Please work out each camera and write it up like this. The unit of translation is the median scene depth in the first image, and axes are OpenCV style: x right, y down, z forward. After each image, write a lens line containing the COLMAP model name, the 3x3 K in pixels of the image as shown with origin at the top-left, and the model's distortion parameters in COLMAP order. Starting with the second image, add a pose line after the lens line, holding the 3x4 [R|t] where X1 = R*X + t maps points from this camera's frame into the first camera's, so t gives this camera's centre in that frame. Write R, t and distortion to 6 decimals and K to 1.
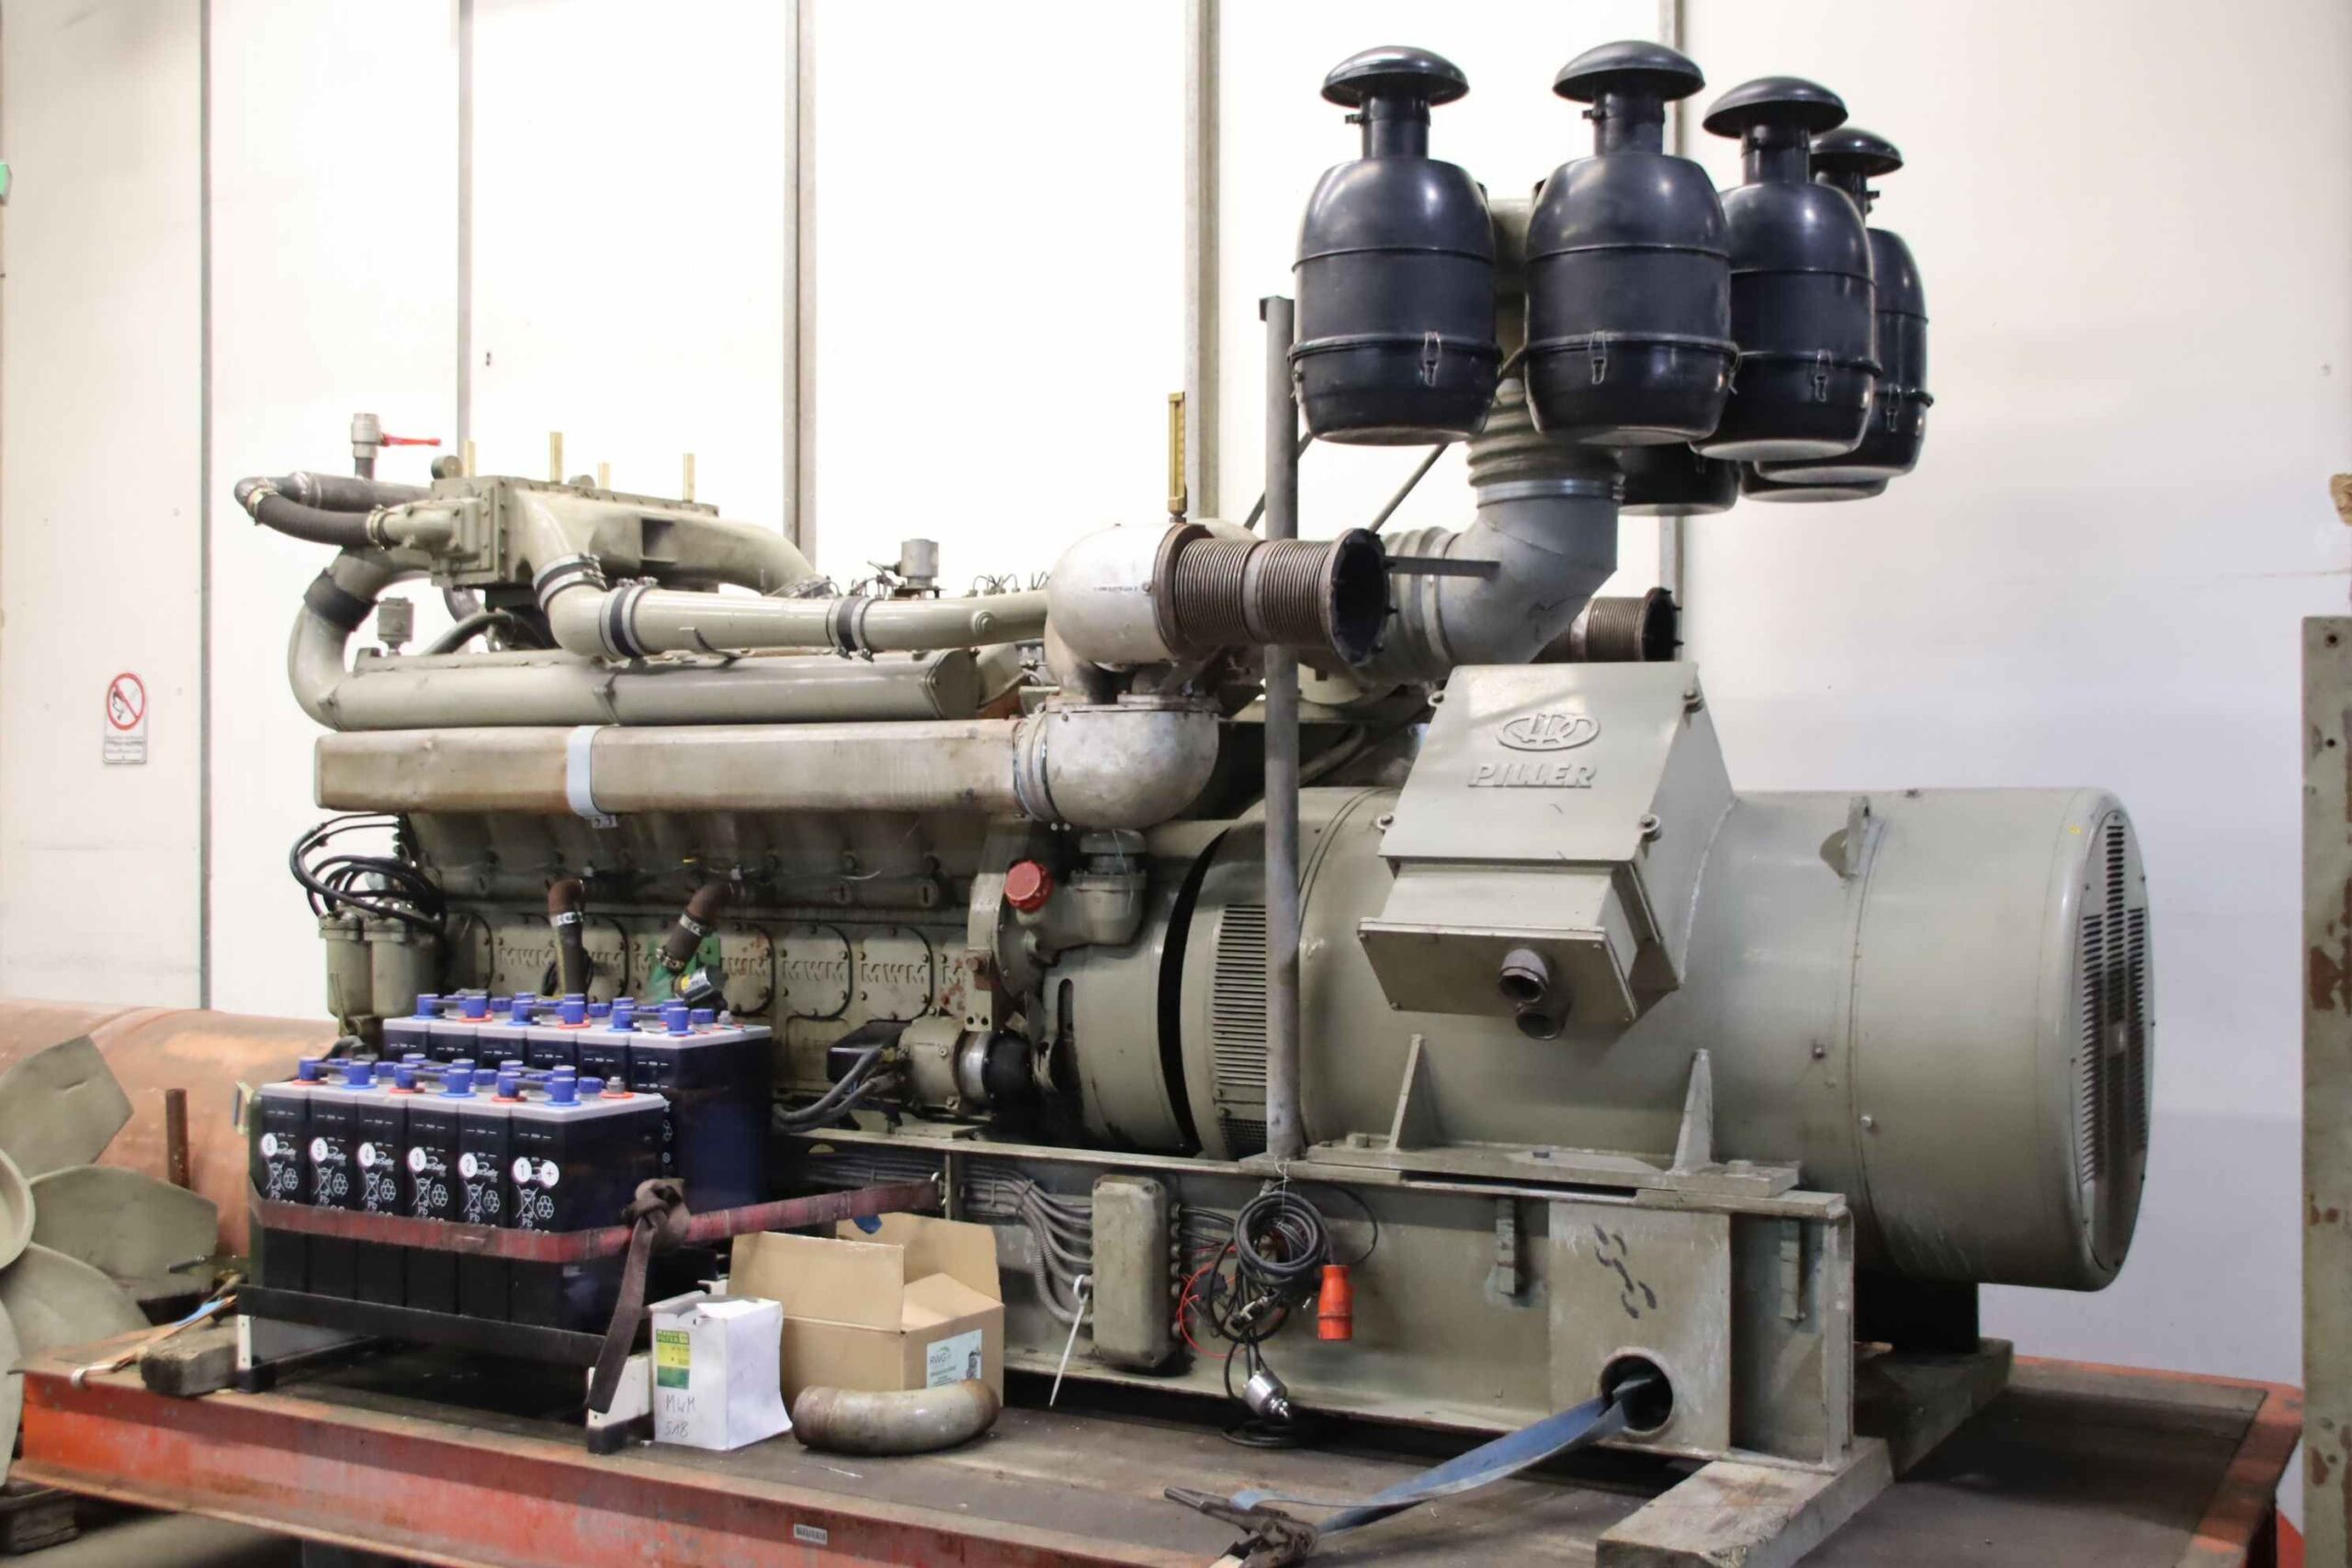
lens RADIAL K [[2605.1, 0, 1176.0], [0, 2605.1, 784.0], [0, 0, 1]] dist [-0.069251, 0.005511]
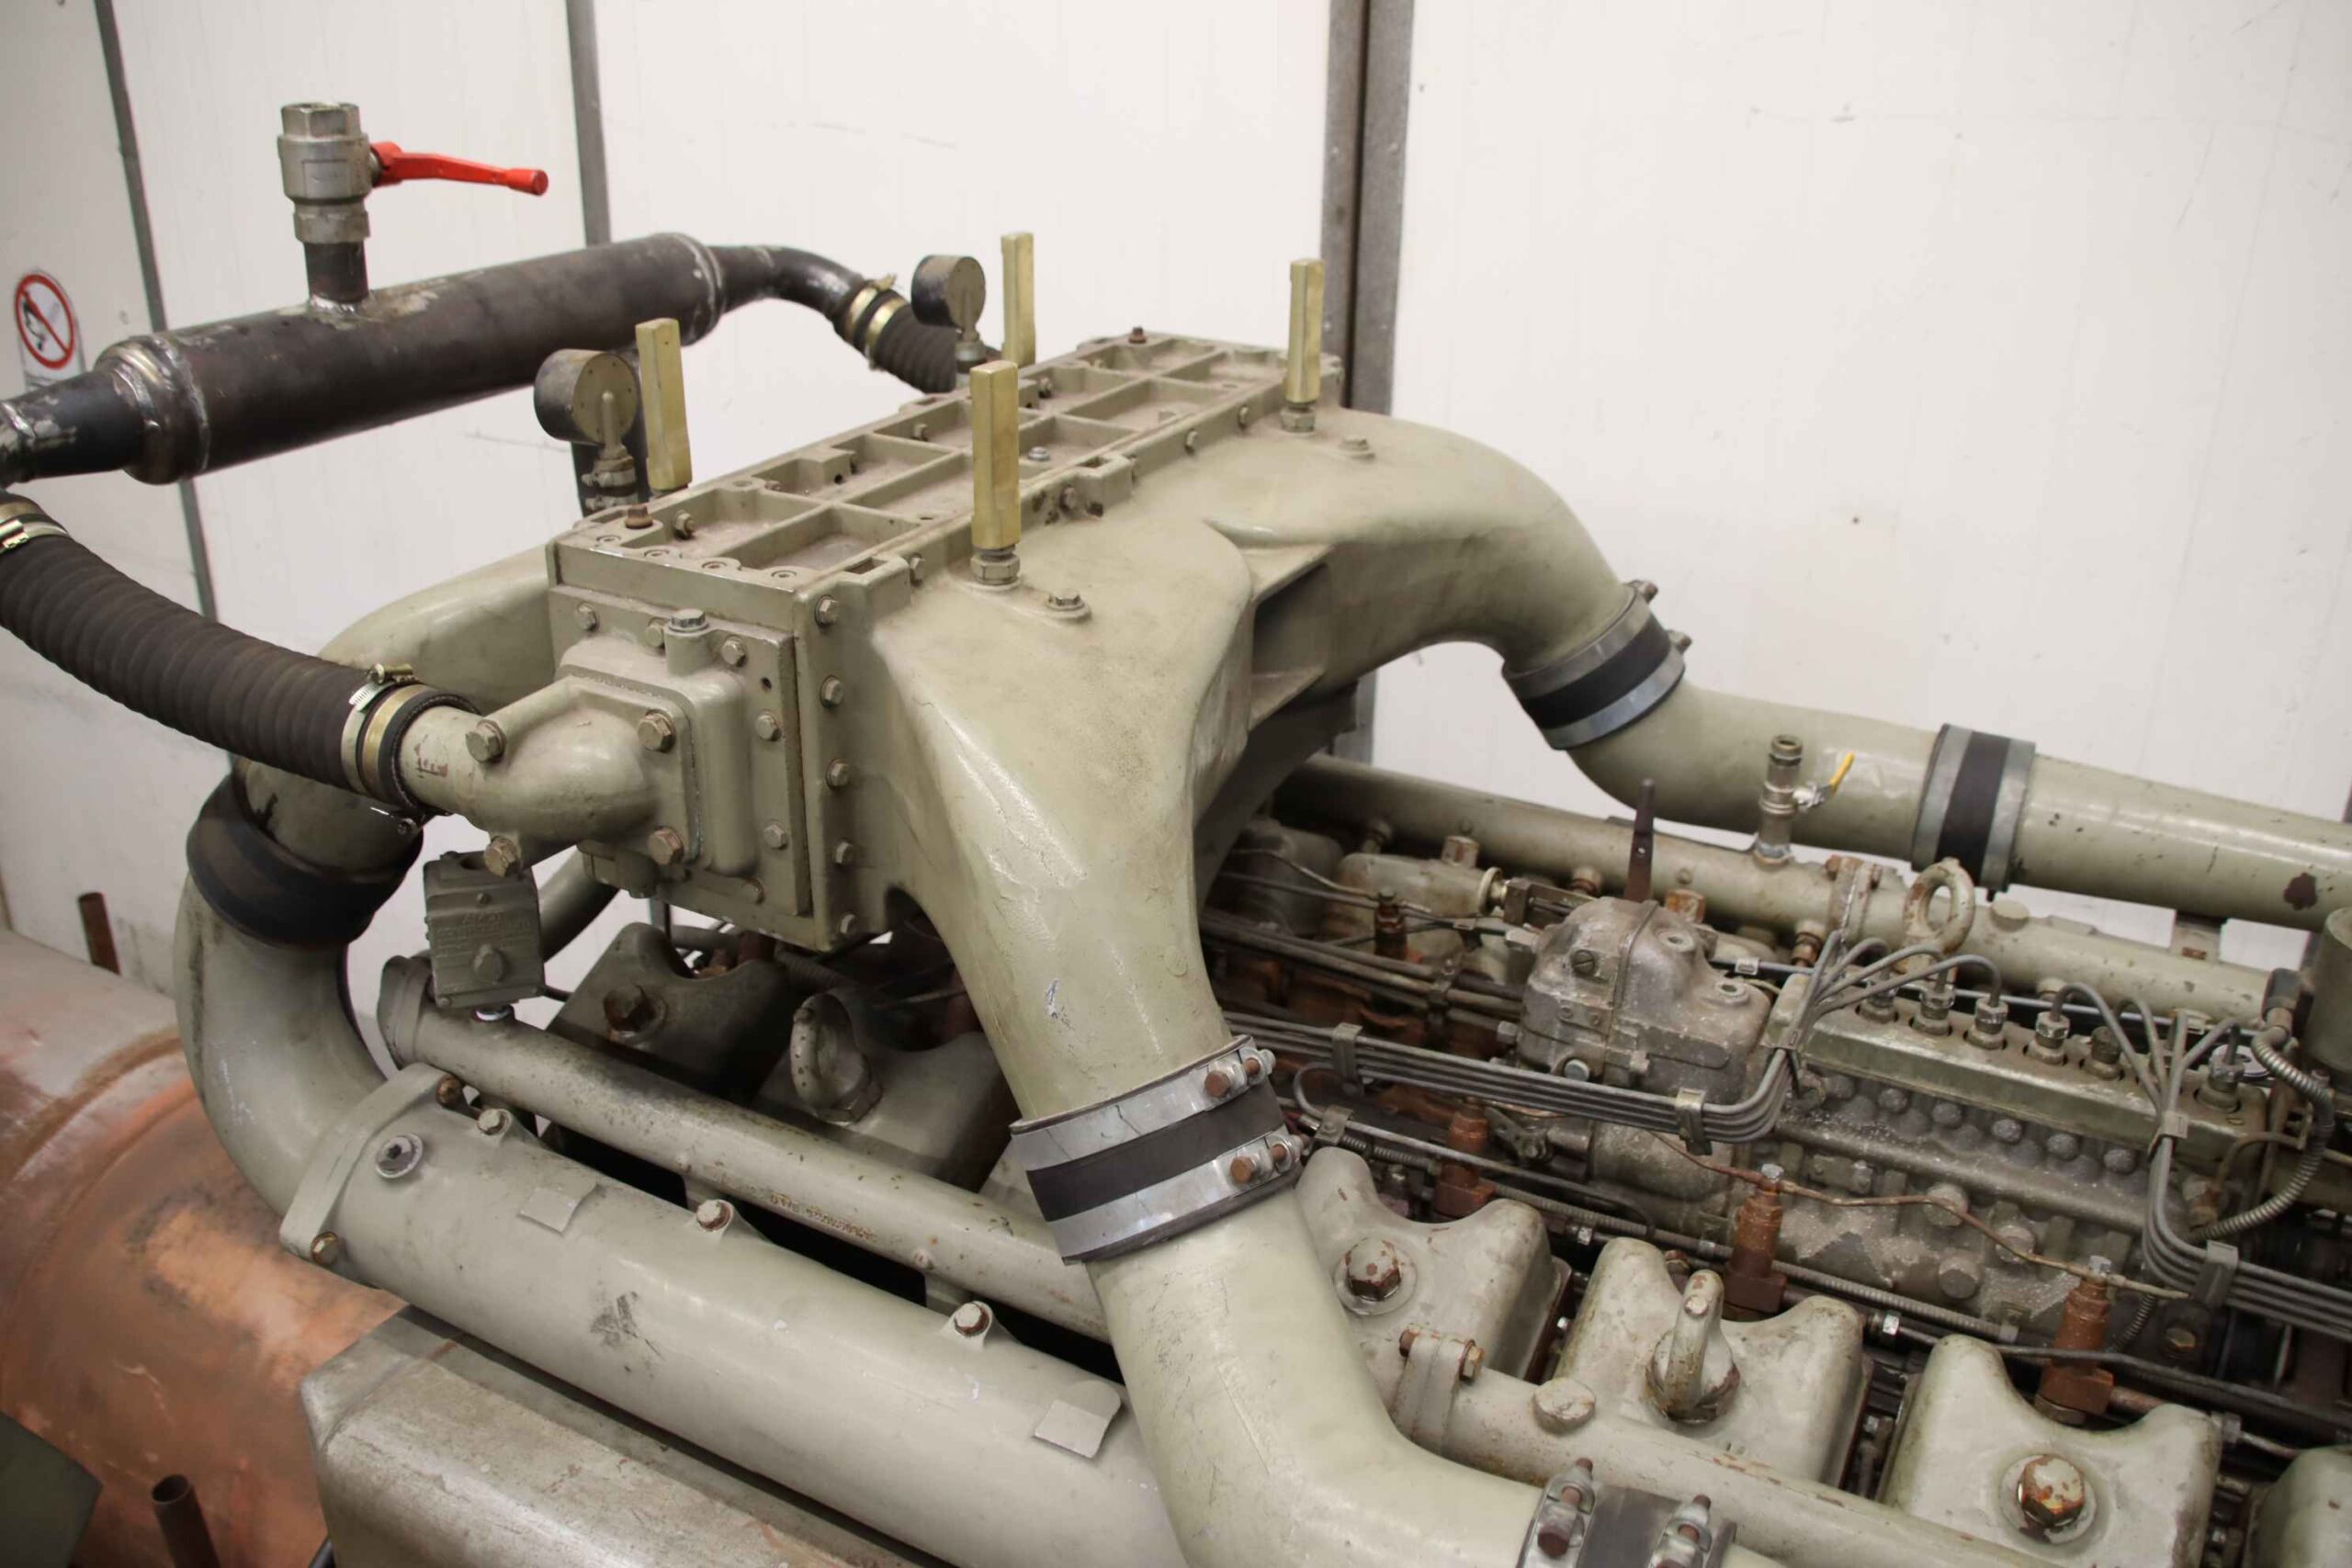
lens RADIAL K [[1969.0, 0, 1176.0], [0, 1969.0, 784.0], [0, 0, 1]] dist [-0.158929, 0.121130]
pose [[0.999311, 0.007022, 0.036438, -0.288884], [-0.021417, 0.911018, 0.411810, -0.229463], [-0.030304, -0.412307, 0.910541, 1.011475]]
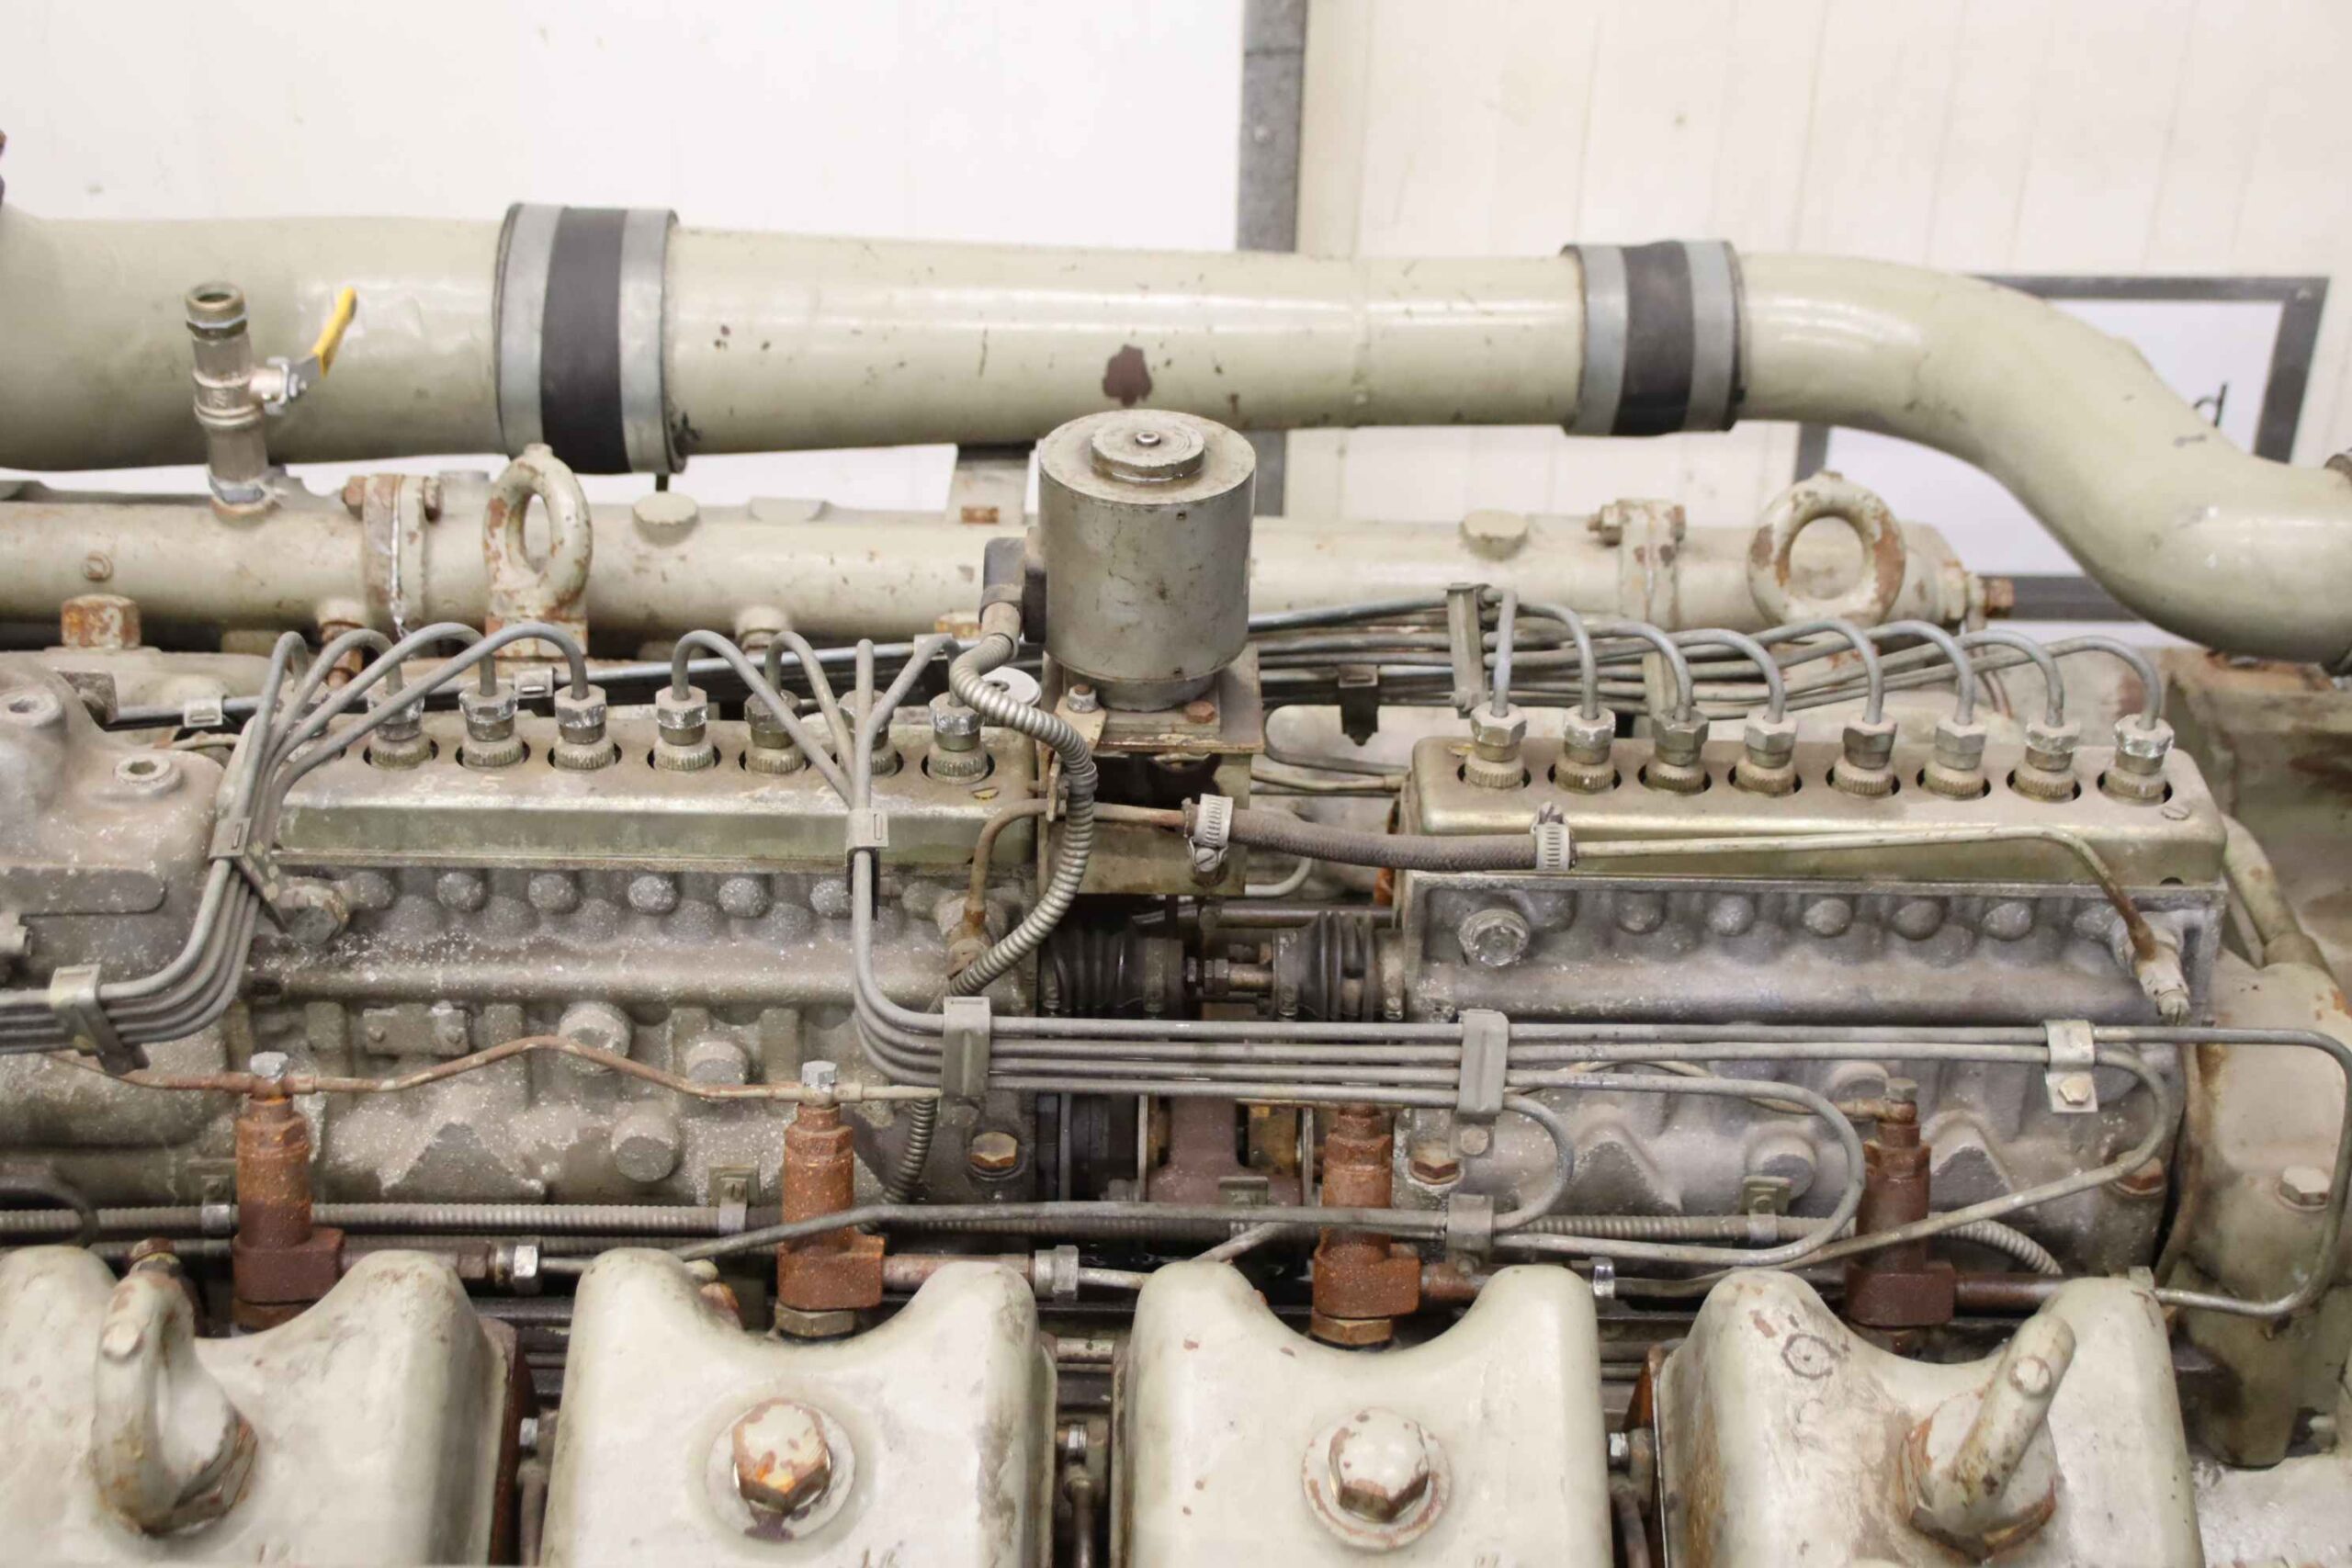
lens RADIAL K [[3632.9, 0, 1179.0], [0, 3632.9, 810.7], [0, 0, 1]] dist [0.034599, 0.264659]
pose [[0.860102, -0.242405, 0.448847, -0.259265], [-0.028786, 0.855417, 0.517139, -0.242888], [-0.509309, -0.457713, 0.728768, 0.989466]]
